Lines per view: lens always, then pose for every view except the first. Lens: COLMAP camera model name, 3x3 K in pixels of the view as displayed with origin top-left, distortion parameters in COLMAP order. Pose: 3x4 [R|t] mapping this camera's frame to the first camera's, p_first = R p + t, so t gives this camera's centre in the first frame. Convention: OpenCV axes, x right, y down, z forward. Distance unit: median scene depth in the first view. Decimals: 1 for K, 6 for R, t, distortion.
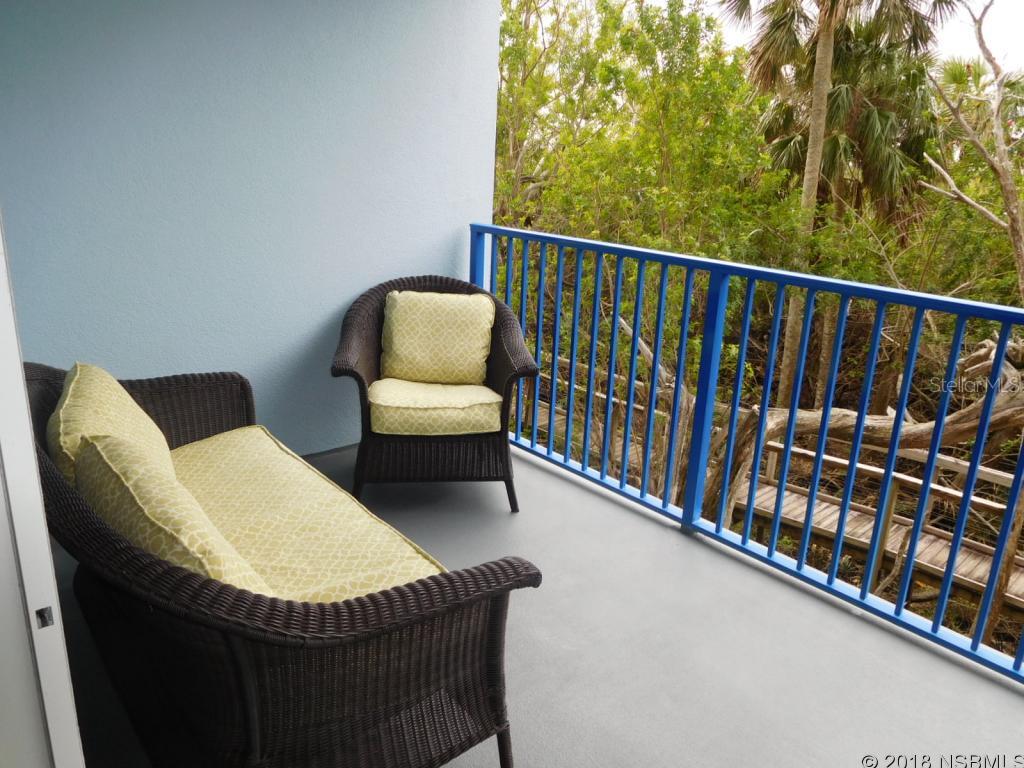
lens RADIAL K [[767.4, 0, 512.0], [0, 767.4, 384.0], [0, 0, 1]] dist [-0.013864, -0.000521]
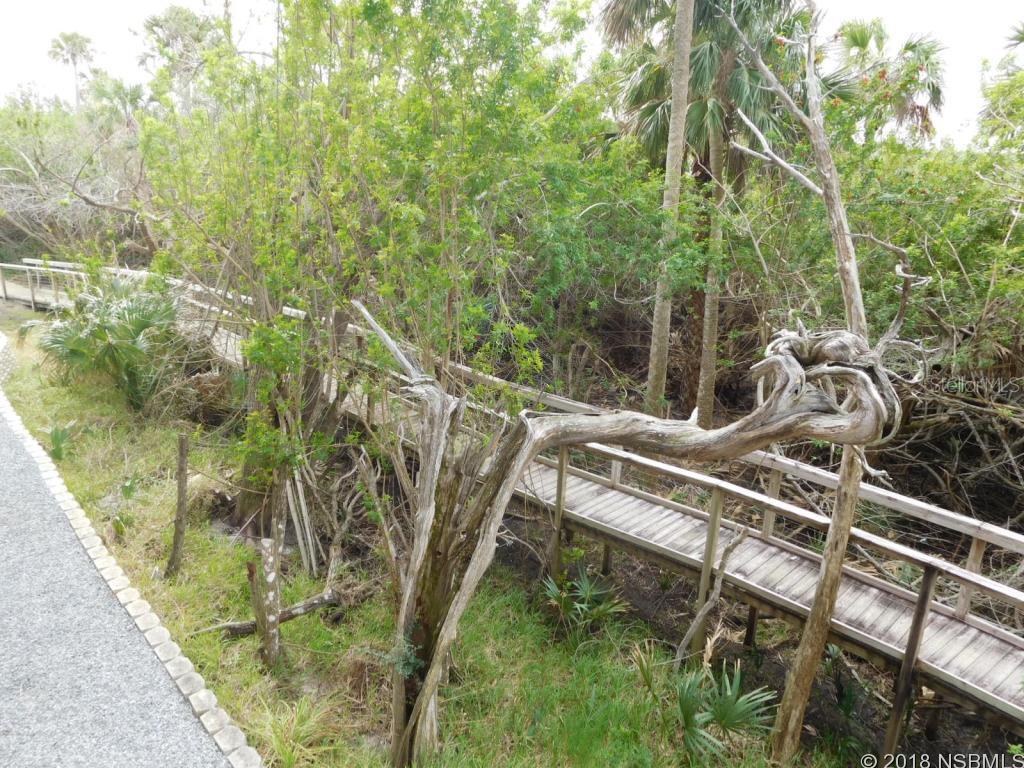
lens RADIAL K [[767.4, 0, 512.0], [0, 767.4, 384.0], [0, 0, 1]] dist [-0.013864, -0.000521]
pose [[0.999344, -0.014511, 0.033188, 0.248405], [0.013760, 0.999647, 0.022749, -0.018184], [-0.033507, -0.022278, 0.999190, 0.144169]]
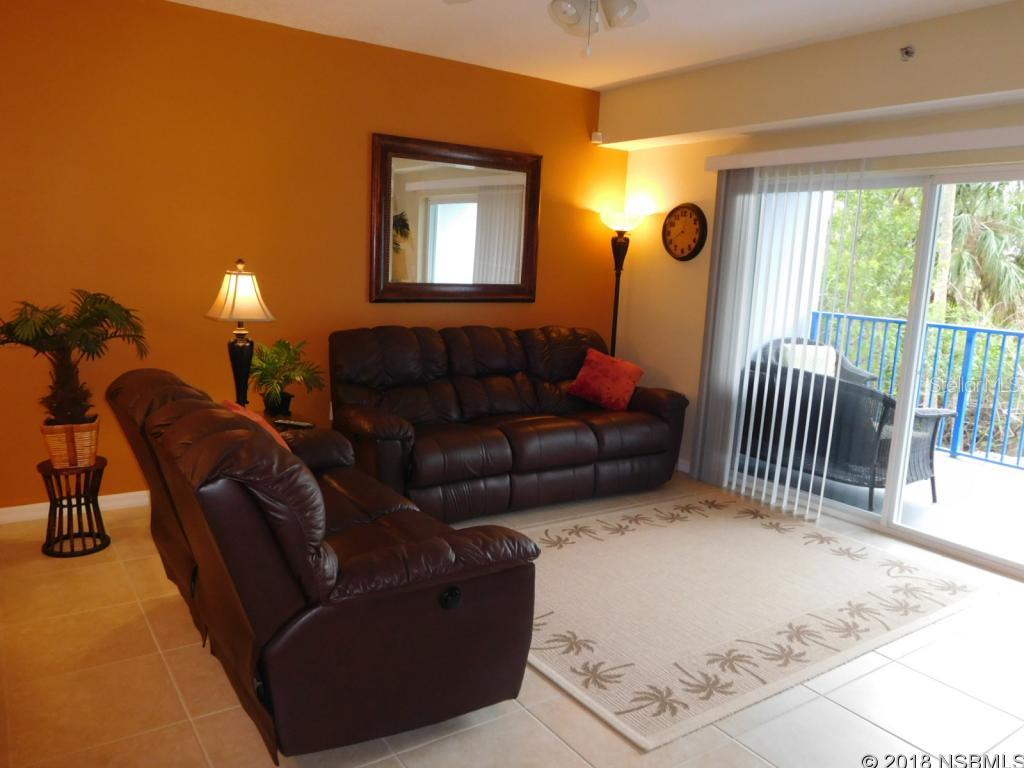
lens RADIAL K [[767.4, 0, 512.0], [0, 767.4, 384.0], [0, 0, 1]] dist [-0.013864, -0.000521]
pose [[0.994036, 0.015409, -0.107957, -0.258554], [-0.029336, 0.991259, -0.128625, 0.111597], [0.105032, 0.131024, 0.985800, -0.440743]]
